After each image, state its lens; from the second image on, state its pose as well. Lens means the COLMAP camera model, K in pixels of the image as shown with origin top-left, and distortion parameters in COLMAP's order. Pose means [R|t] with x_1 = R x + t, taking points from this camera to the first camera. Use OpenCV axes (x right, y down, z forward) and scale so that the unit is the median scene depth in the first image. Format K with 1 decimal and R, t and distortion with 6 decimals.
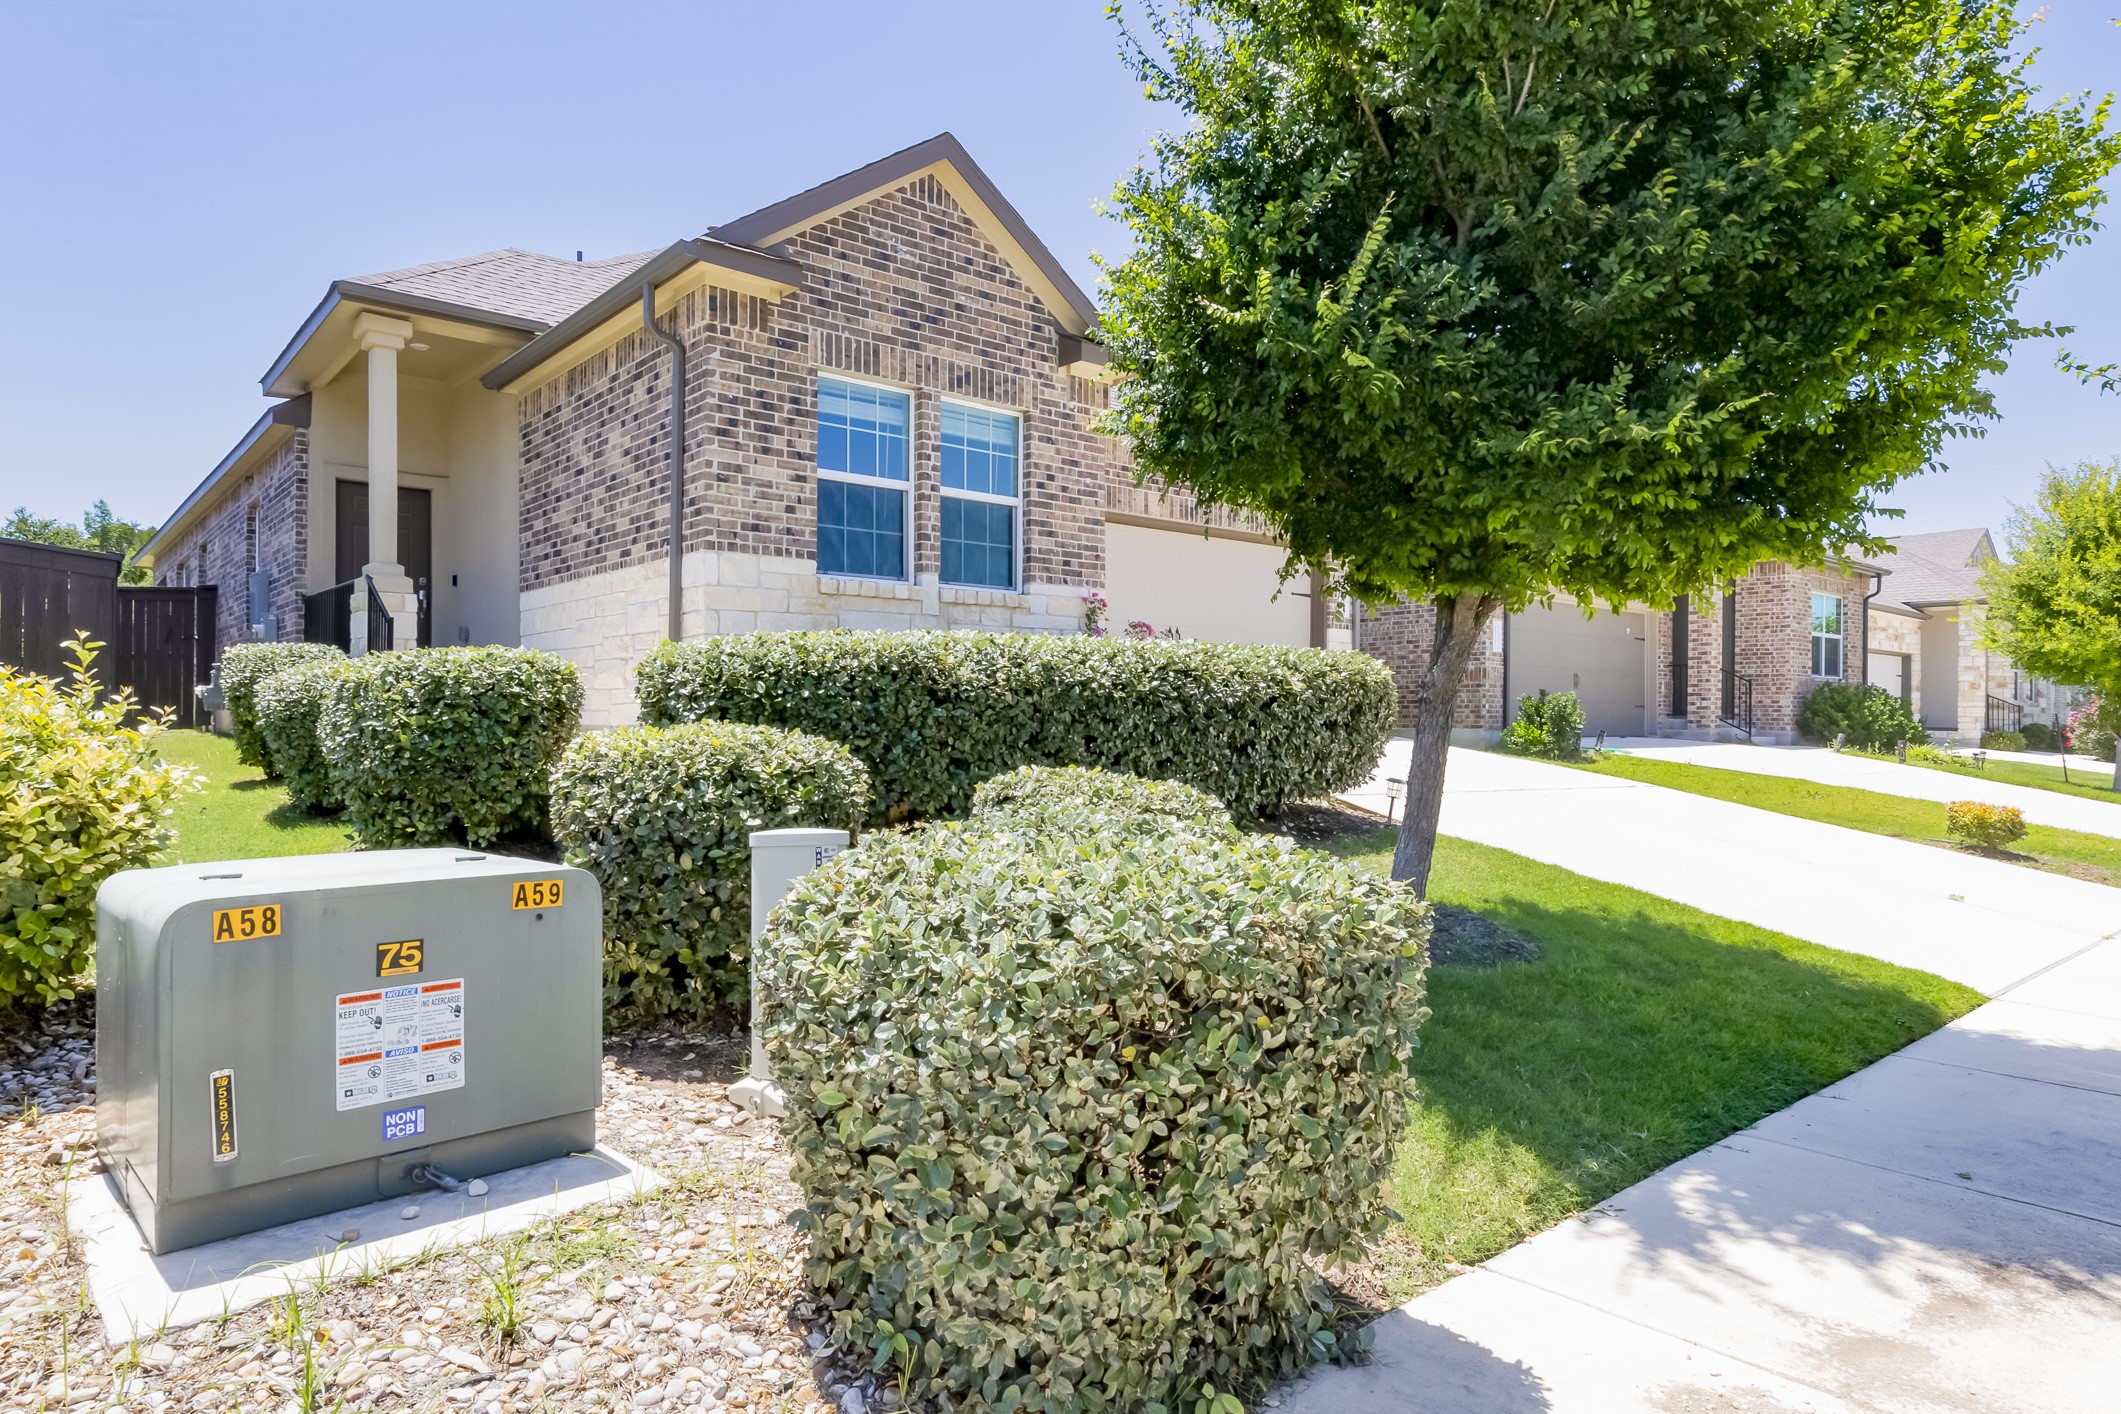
lens RADIAL K [[1225.2, 0, 1060.5], [0, 1225.2, 707.0], [0, 0, 1]] dist [-0.006724, -0.001381]
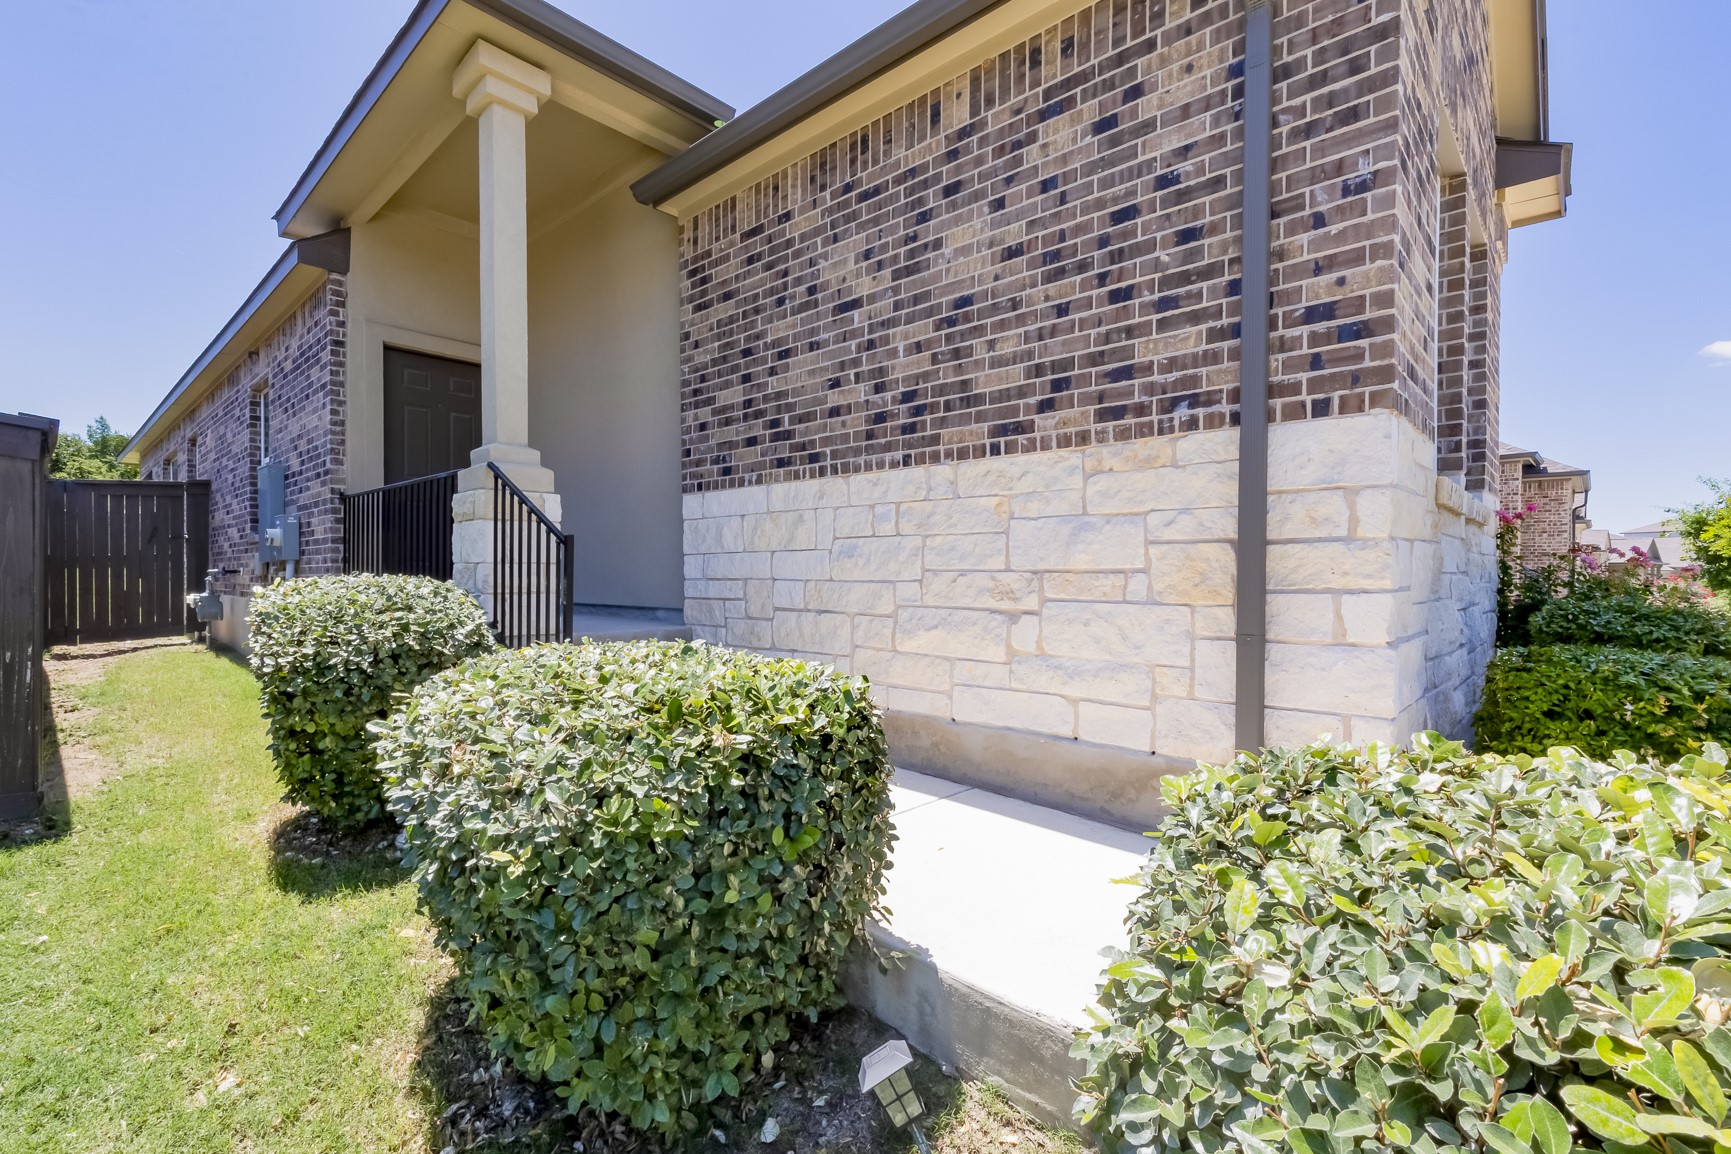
lens RADIAL K [[785.3, 0, 865.8], [0, 785.3, 580.4], [0, 0, 1]] dist [0.004250, 0.000056]
pose [[0.995092, 0.001984, 0.098931, -0.321614], [-0.003240, 0.999916, 0.012540, -0.041338], [-0.098898, -0.012799, 0.995015, 0.448199]]
